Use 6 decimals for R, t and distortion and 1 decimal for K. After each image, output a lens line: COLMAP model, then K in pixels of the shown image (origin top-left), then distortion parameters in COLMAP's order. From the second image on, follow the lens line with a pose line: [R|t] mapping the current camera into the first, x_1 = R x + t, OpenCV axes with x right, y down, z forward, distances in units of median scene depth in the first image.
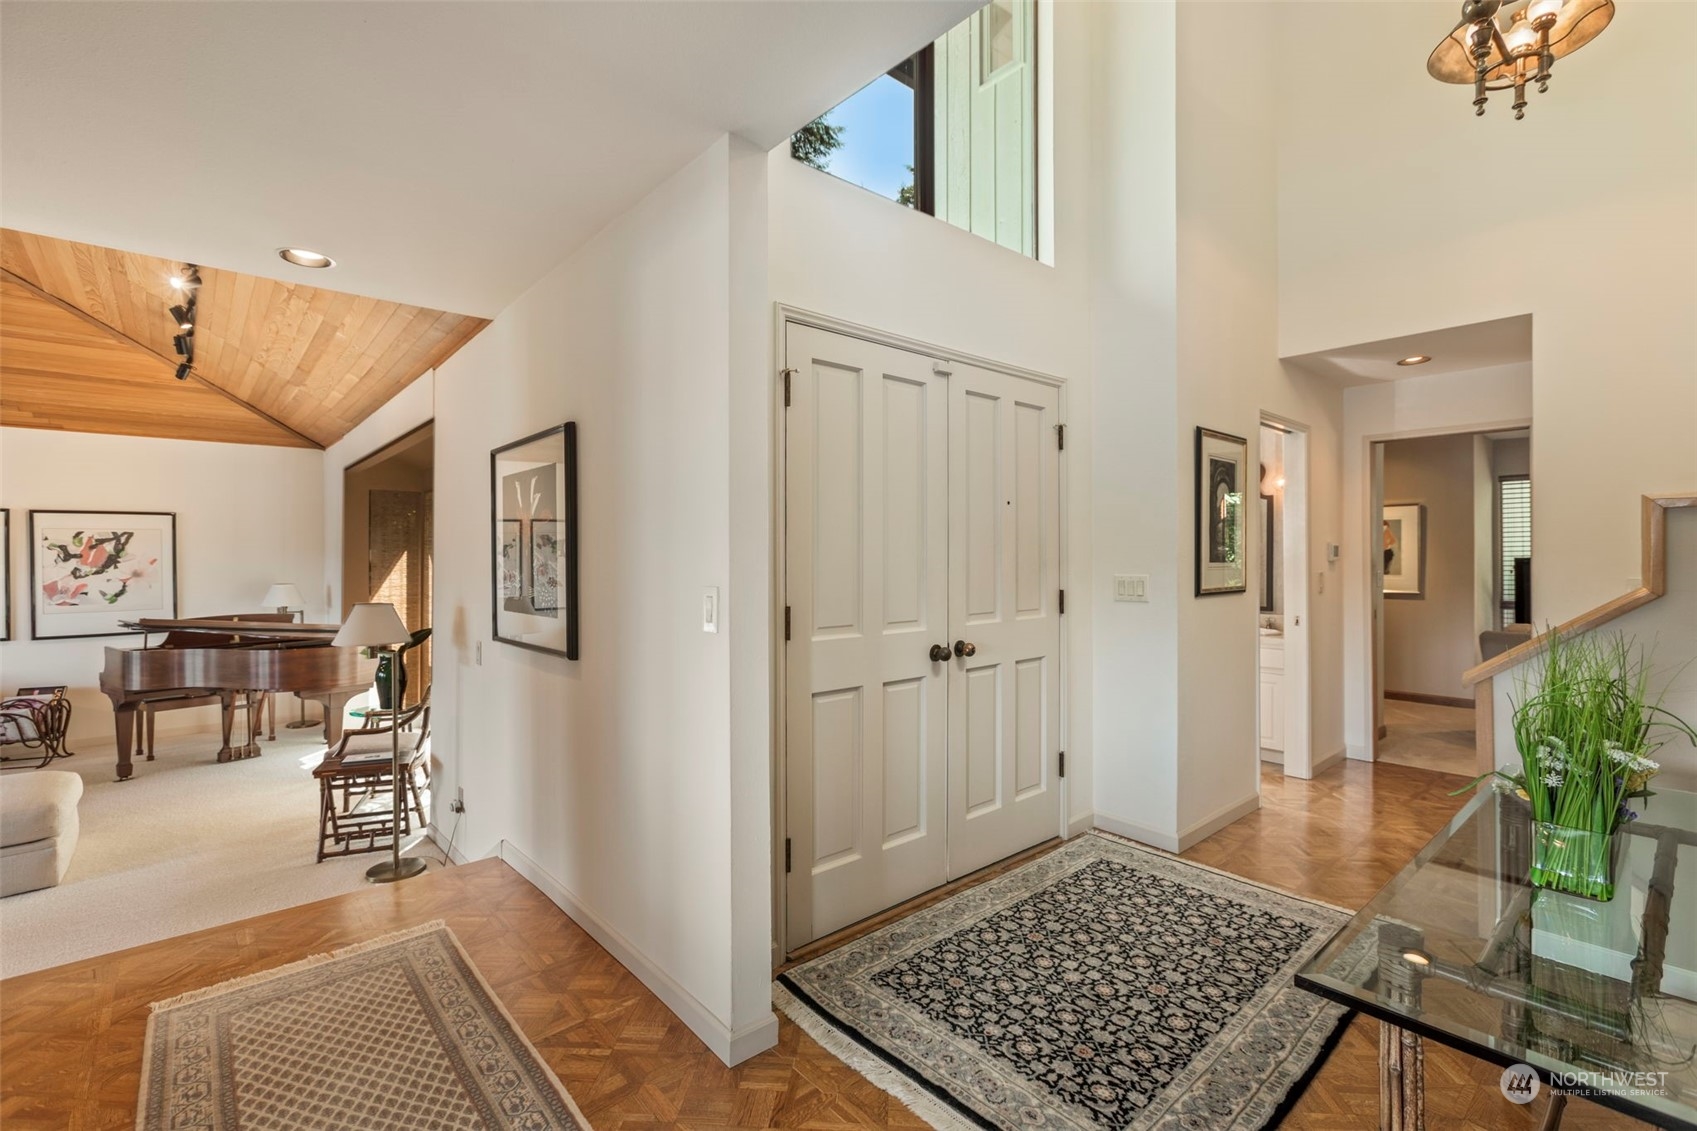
lens RADIAL K [[763.3, 0, 847.2], [0, 763.3, 553.2], [0, 0, 1]] dist [-0.001287, 0.003123]
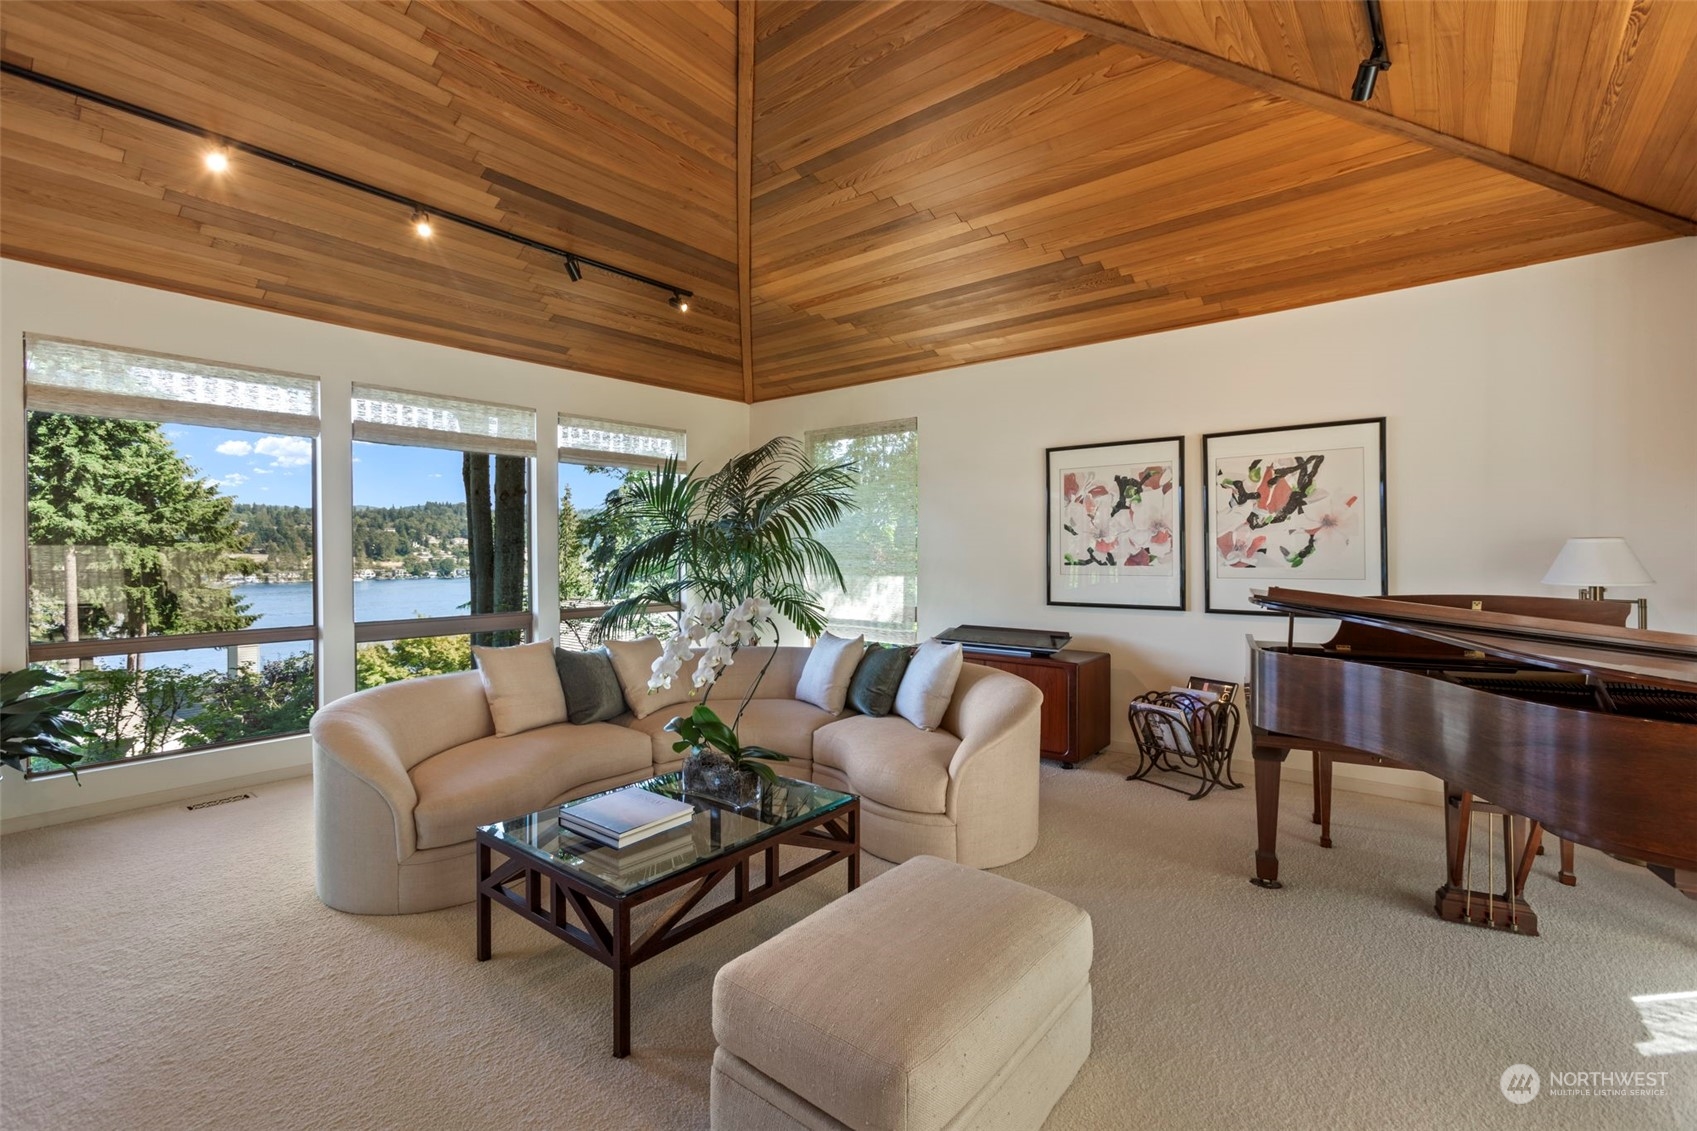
lens RADIAL K [[763.3, 0, 837.3], [0, 763.3, 551.3], [0, 0, 1]] dist [-0.001287, 0.003123]
pose [[0.161967, 0.007905, -0.986764, -0.437471], [0.003760, 0.999956, 0.008628, 0.051457], [0.986789, -0.005108, 0.161930, 0.580757]]
